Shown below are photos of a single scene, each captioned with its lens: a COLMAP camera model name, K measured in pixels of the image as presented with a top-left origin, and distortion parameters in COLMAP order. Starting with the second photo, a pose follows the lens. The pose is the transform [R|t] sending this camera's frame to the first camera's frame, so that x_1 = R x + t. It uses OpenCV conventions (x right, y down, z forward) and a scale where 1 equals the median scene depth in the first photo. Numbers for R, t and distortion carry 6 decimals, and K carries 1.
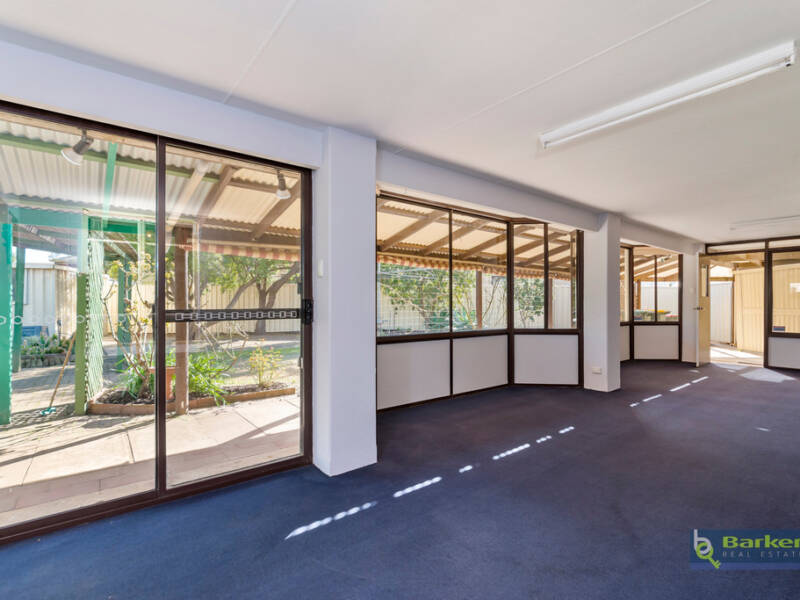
lens RADIAL K [[397.4, 0, 406.3], [0, 397.4, 300.2], [0, 0, 1]] dist [0.000863, 0.000088]
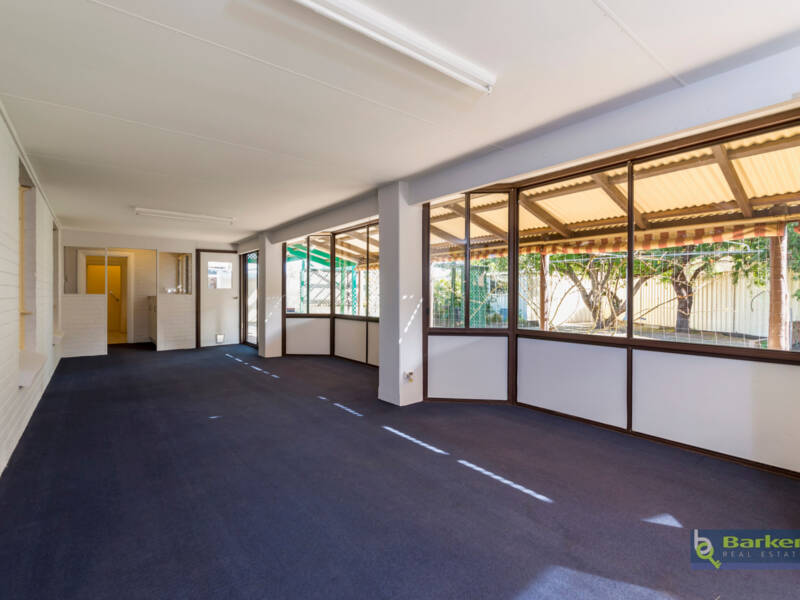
lens RADIAL K [[397.4, 0, 406.3], [0, 397.4, 300.2], [0, 0, 1]] dist [0.000863, 0.000088]
pose [[-0.010657, 0.003290, -0.999938, 1.004250], [0.002233, 0.999992, 0.003266, 0.013434], [0.999941, -0.002198, -0.010664, 0.777913]]
